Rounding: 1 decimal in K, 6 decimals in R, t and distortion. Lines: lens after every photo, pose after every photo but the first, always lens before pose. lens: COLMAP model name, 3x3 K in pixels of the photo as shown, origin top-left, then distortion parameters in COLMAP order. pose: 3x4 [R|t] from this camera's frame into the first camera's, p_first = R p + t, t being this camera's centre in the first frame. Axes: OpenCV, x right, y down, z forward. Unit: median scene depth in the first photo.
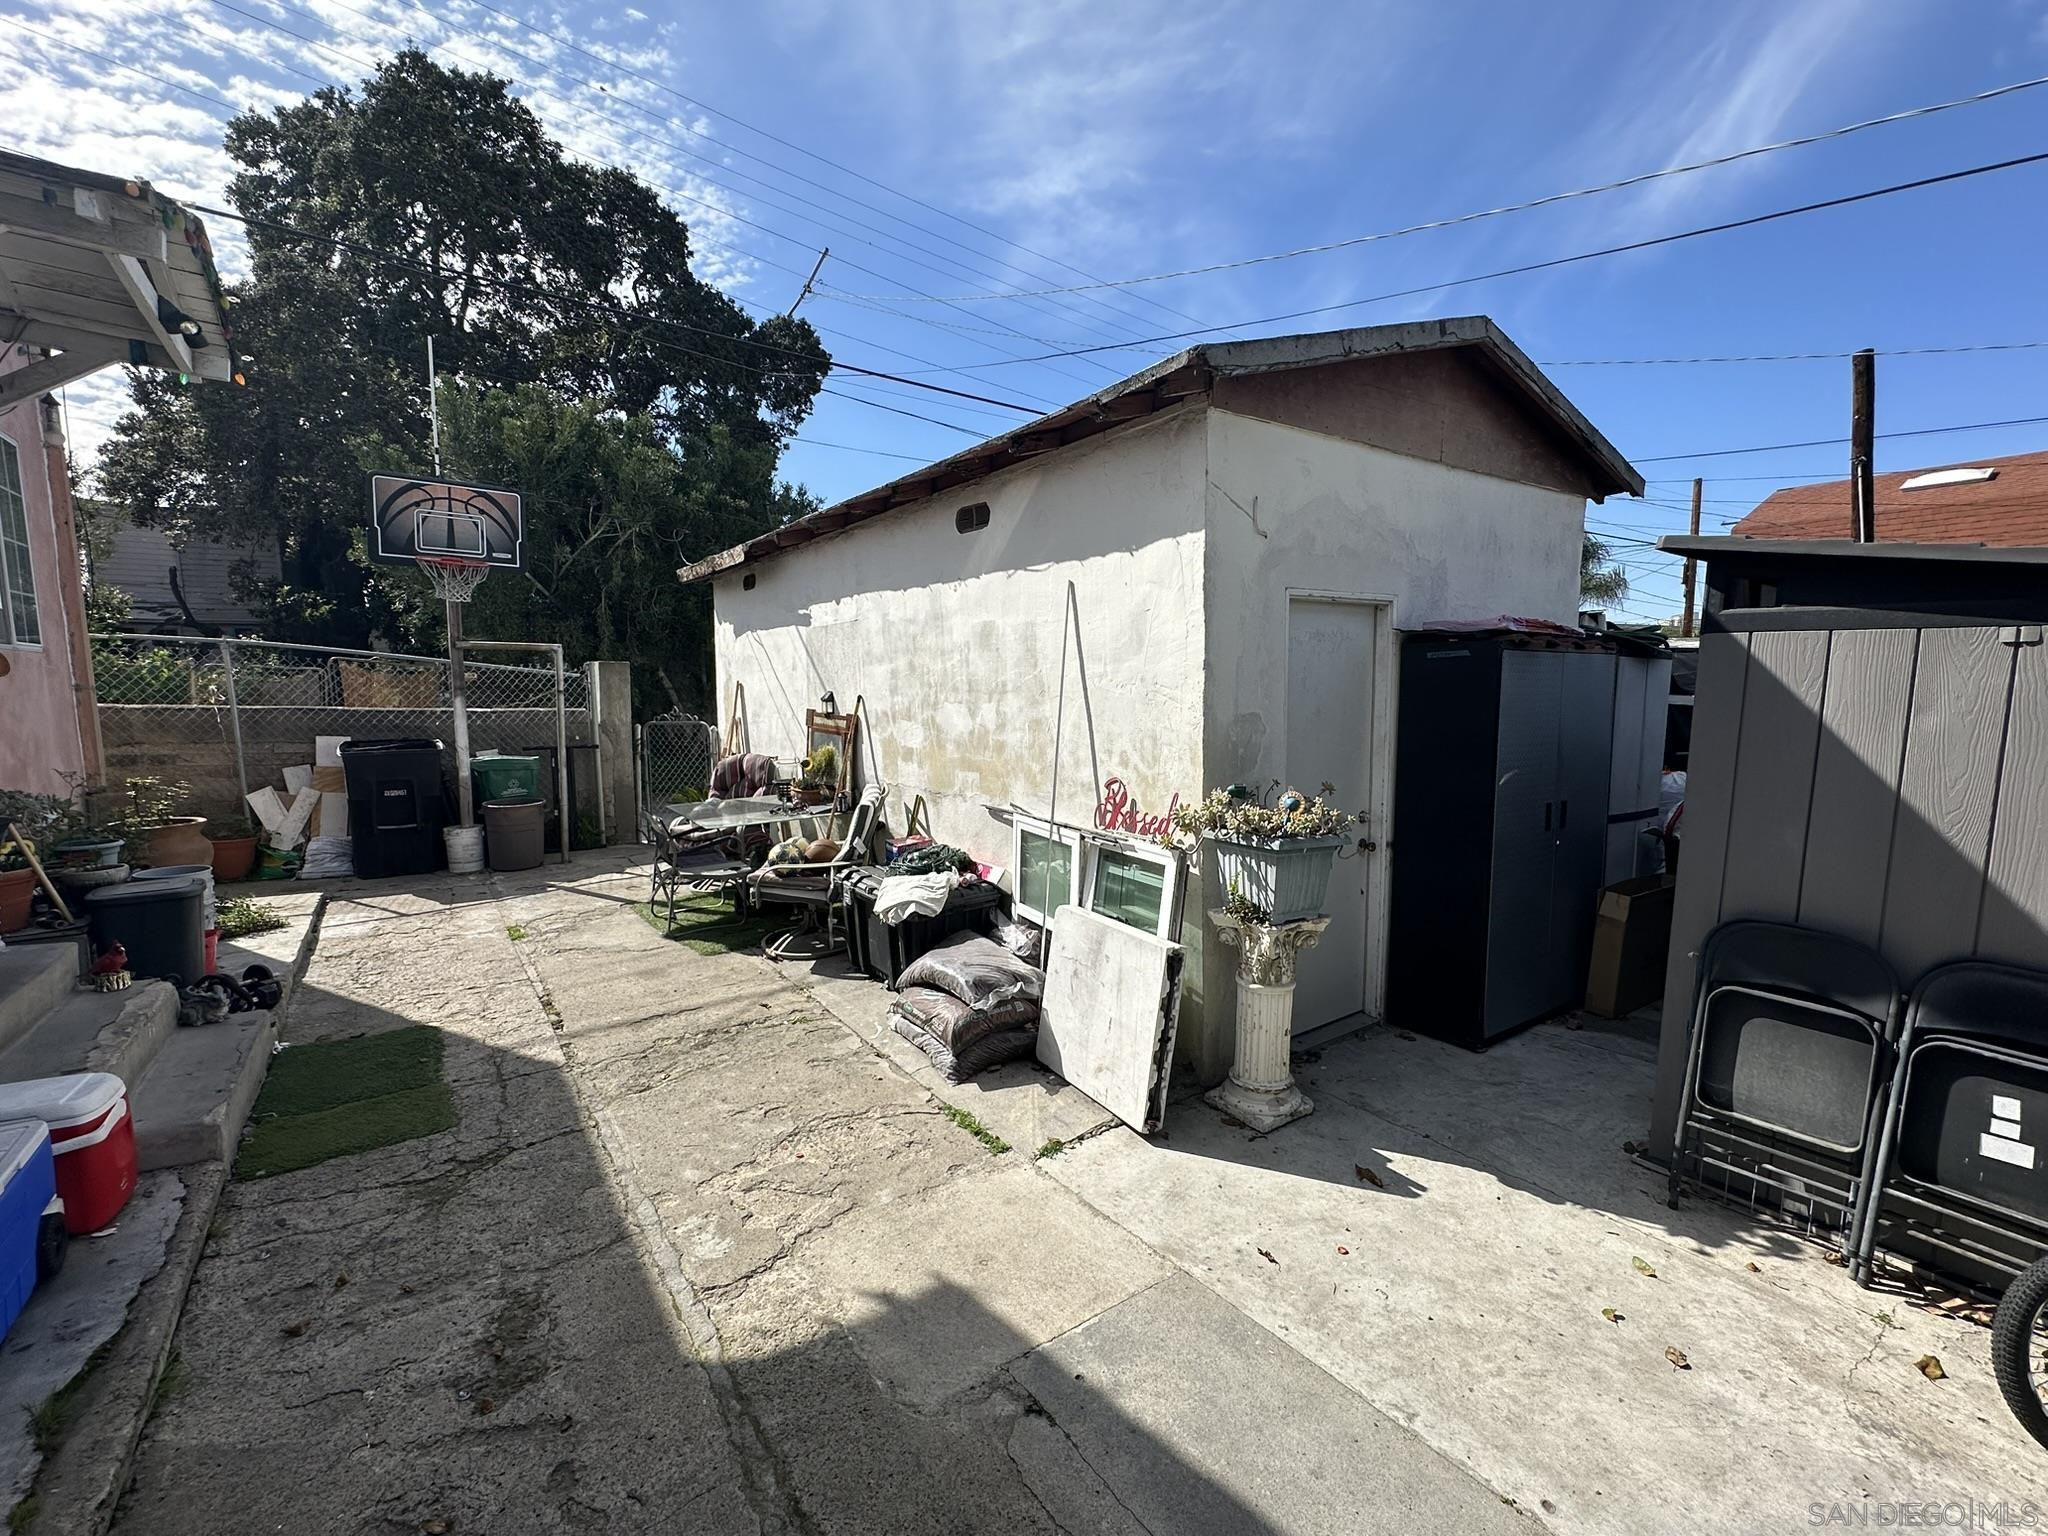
lens RADIAL K [[893.9, 0, 1029.0], [0, 893.9, 777.2], [0, 0, 1]] dist [-0.002049, -0.002571]
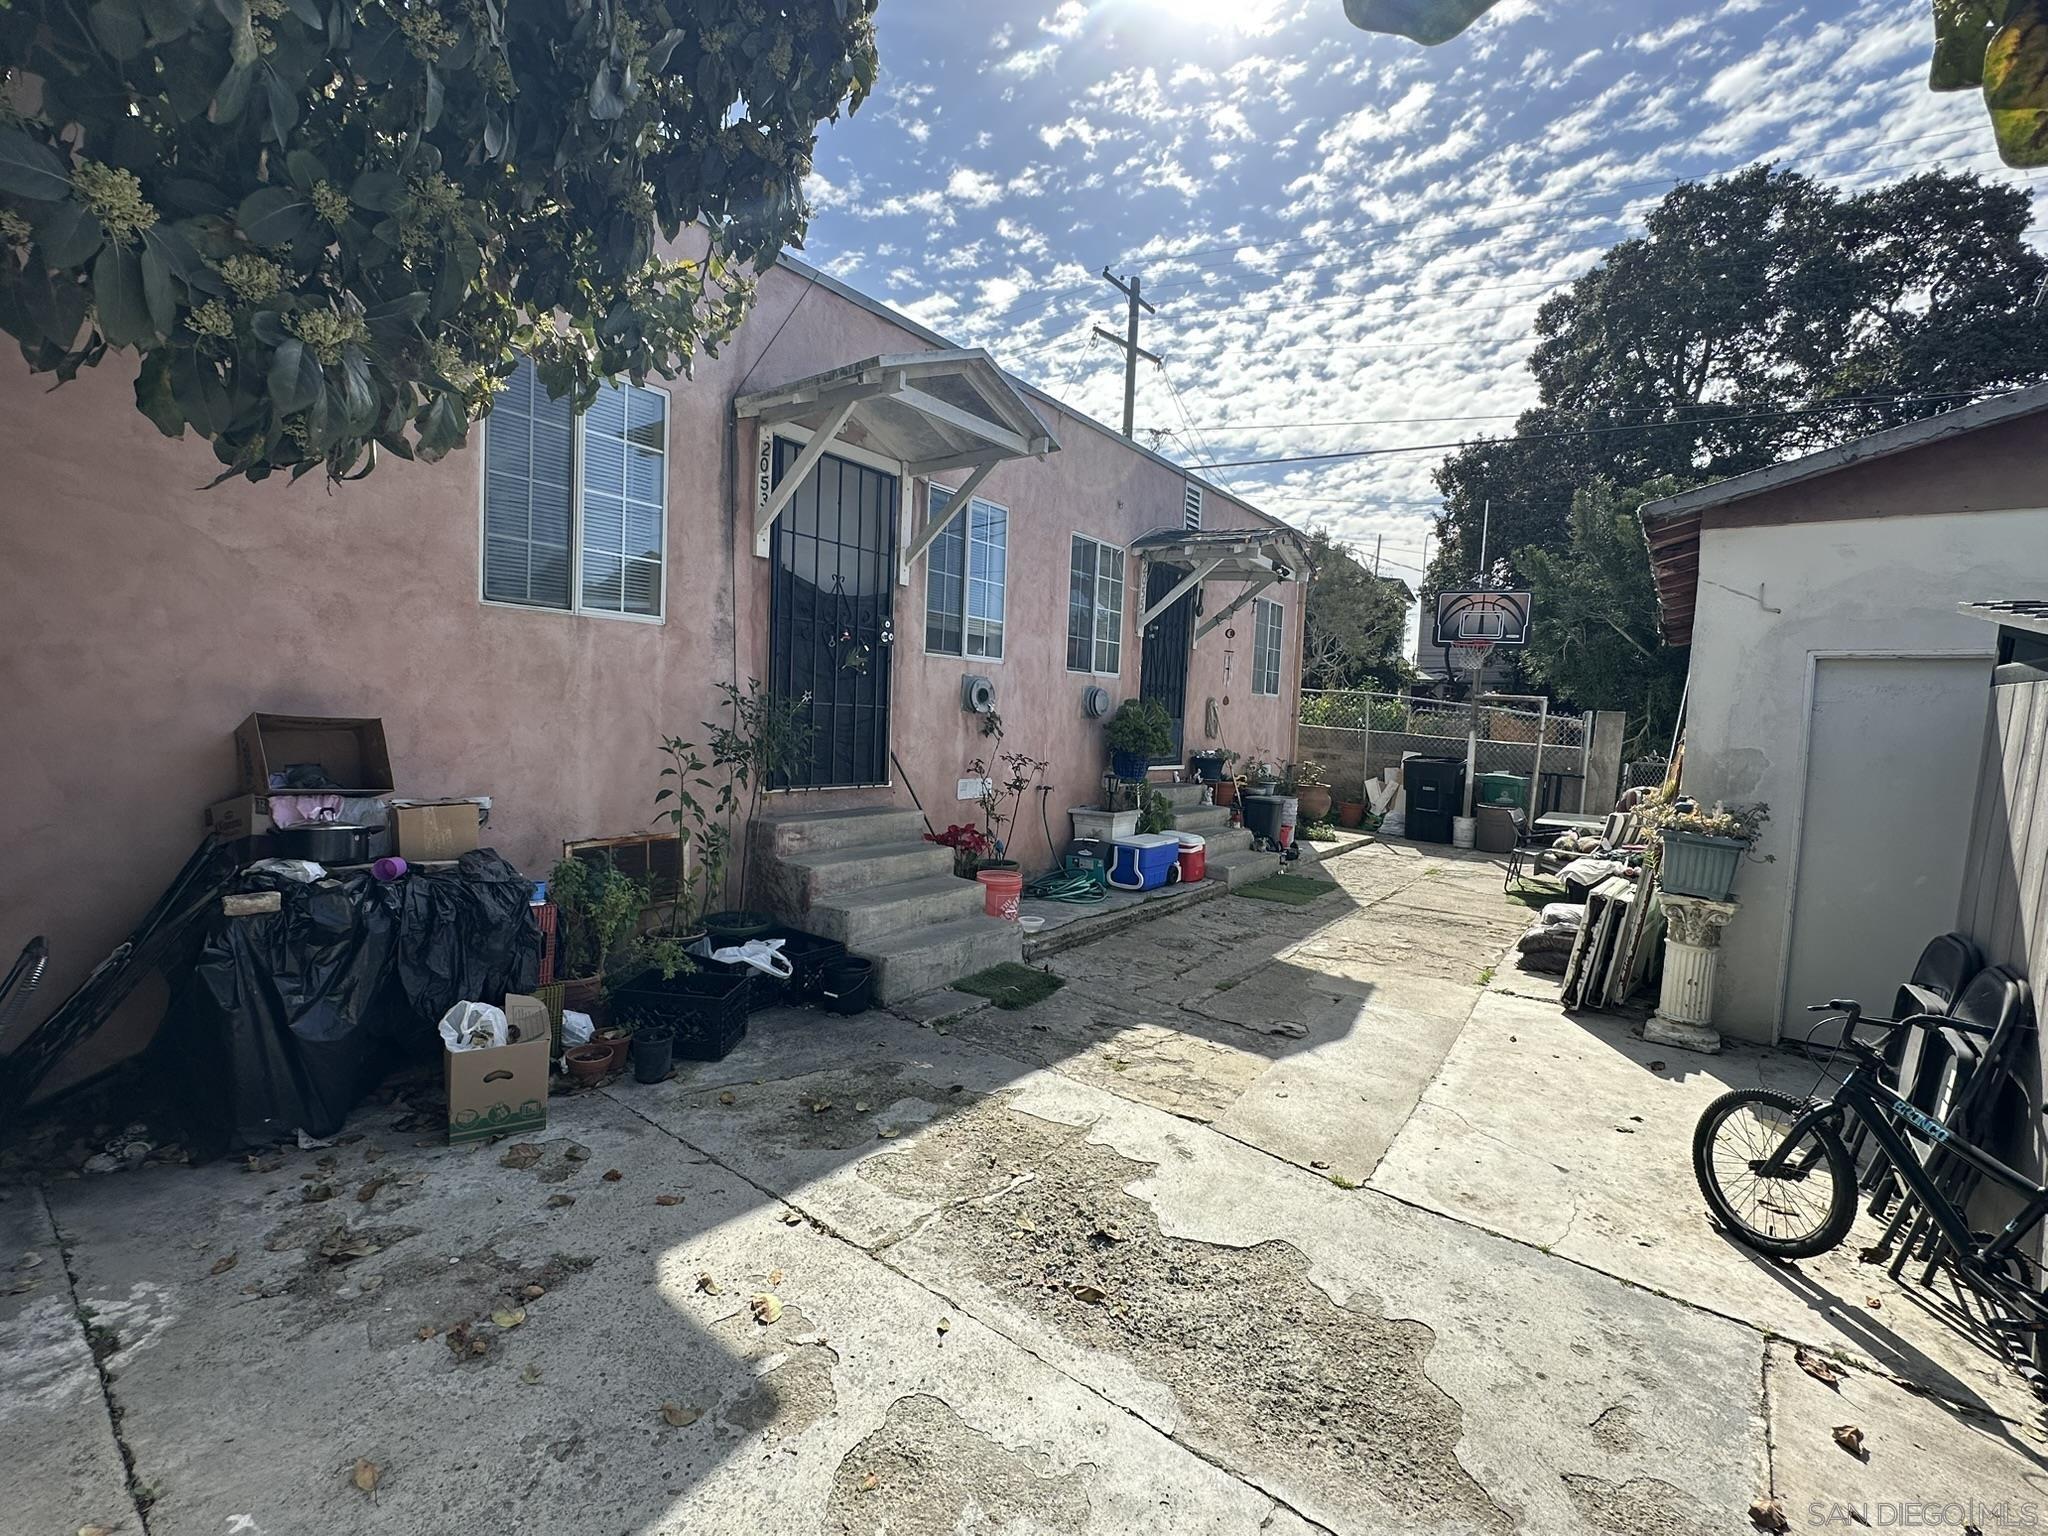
lens RADIAL K [[893.9, 0, 1002.9], [0, 893.9, 784.3], [0, 0, 1]] dist [-0.002049, -0.002571]
pose [[0.288109, 0.097540, -0.952617, 1.070441], [-0.147967, 0.987386, 0.056349, 0.059960], [0.946097, 0.124721, 0.298908, -0.362093]]
